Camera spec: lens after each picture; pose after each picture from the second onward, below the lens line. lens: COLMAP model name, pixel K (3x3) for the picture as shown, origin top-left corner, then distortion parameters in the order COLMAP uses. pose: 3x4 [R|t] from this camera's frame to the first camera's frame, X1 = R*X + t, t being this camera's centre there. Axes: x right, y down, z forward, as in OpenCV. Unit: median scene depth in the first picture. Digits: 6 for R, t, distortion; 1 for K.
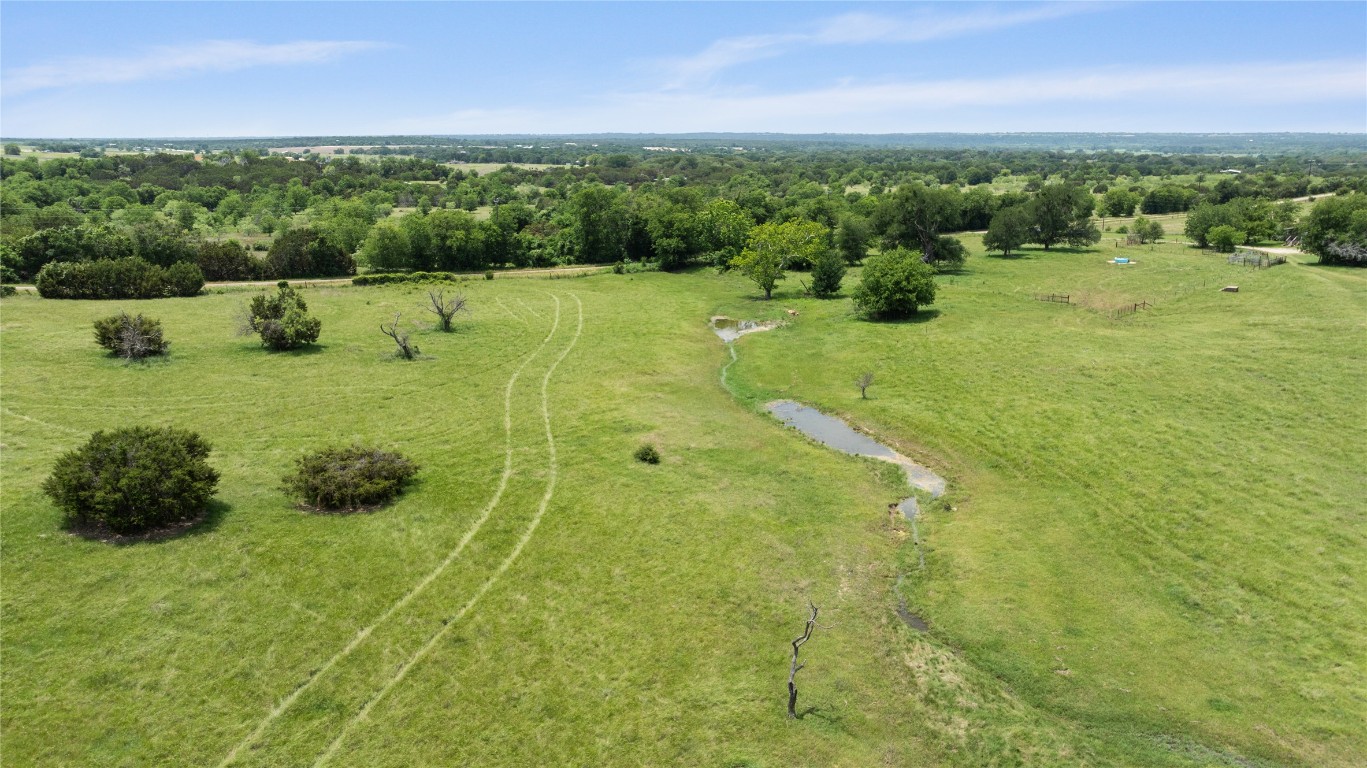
lens RADIAL K [[942.2, 0, 686.0], [0, 942.2, 375.1], [0, 0, 1]] dist [-0.052543, 0.046602]
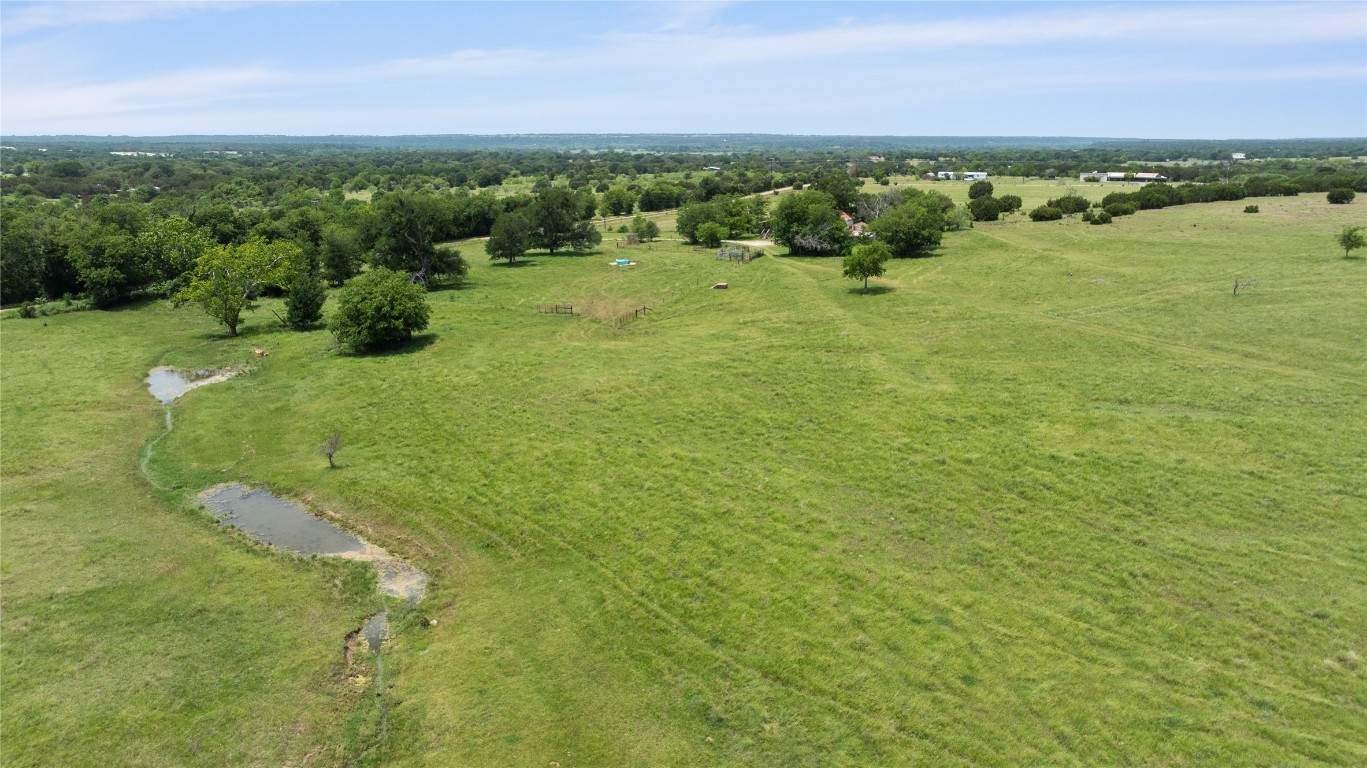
lens RADIAL K [[942.2, 0, 684.1], [0, 942.2, 382.2], [0, 0, 1]] dist [-0.052543, 0.046602]
pose [[0.881965, -0.113996, 0.457320, 0.066585], [0.111501, 0.993231, 0.032548, -0.027417], [-0.457935, 0.022285, 0.888706, 0.103470]]
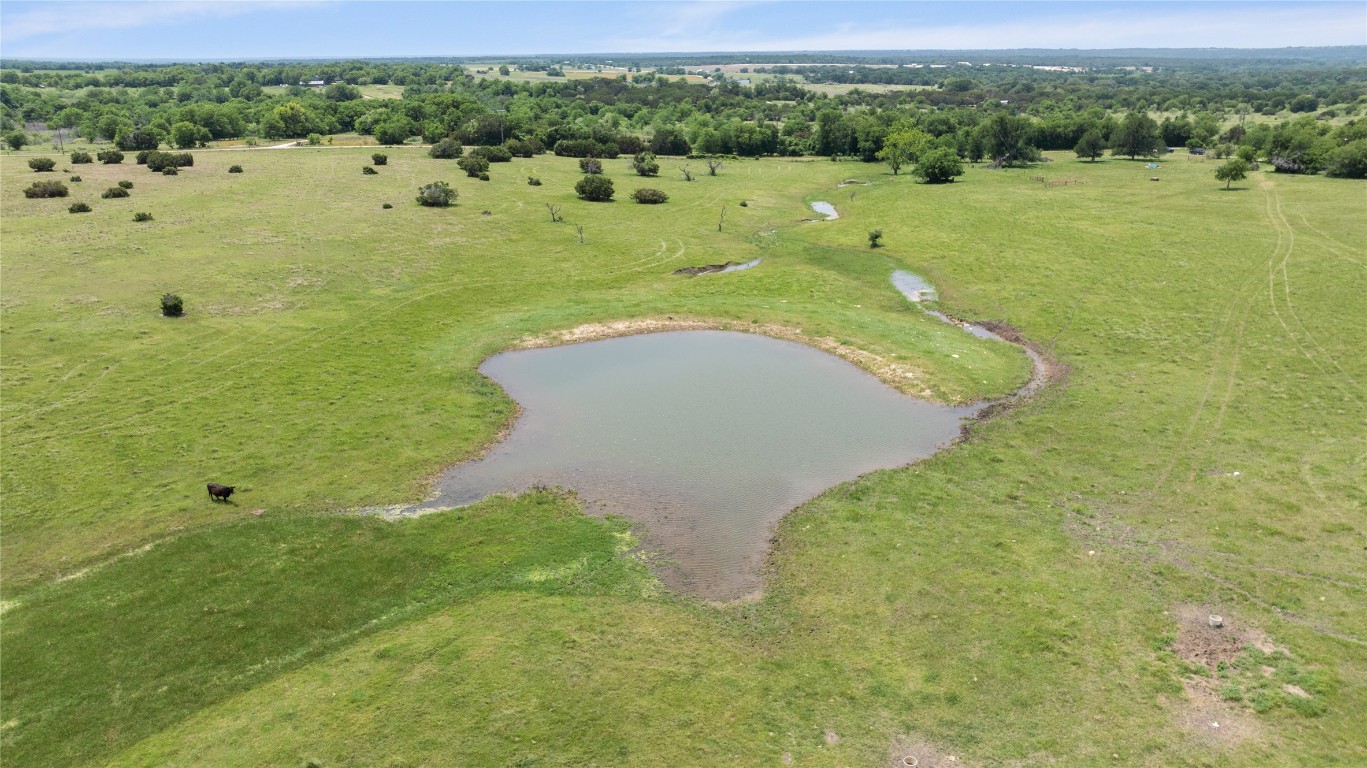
lens RADIAL K [[942.2, 0, 689.1], [0, 942.2, 386.0], [0, 0, 1]] dist [-0.052543, 0.046602]
pose [[0.915132, 0.127639, -0.382415, 0.550804], [-0.090837, 0.989449, 0.112872, 0.181159], [0.392787, -0.068555, 0.917071, -1.002213]]
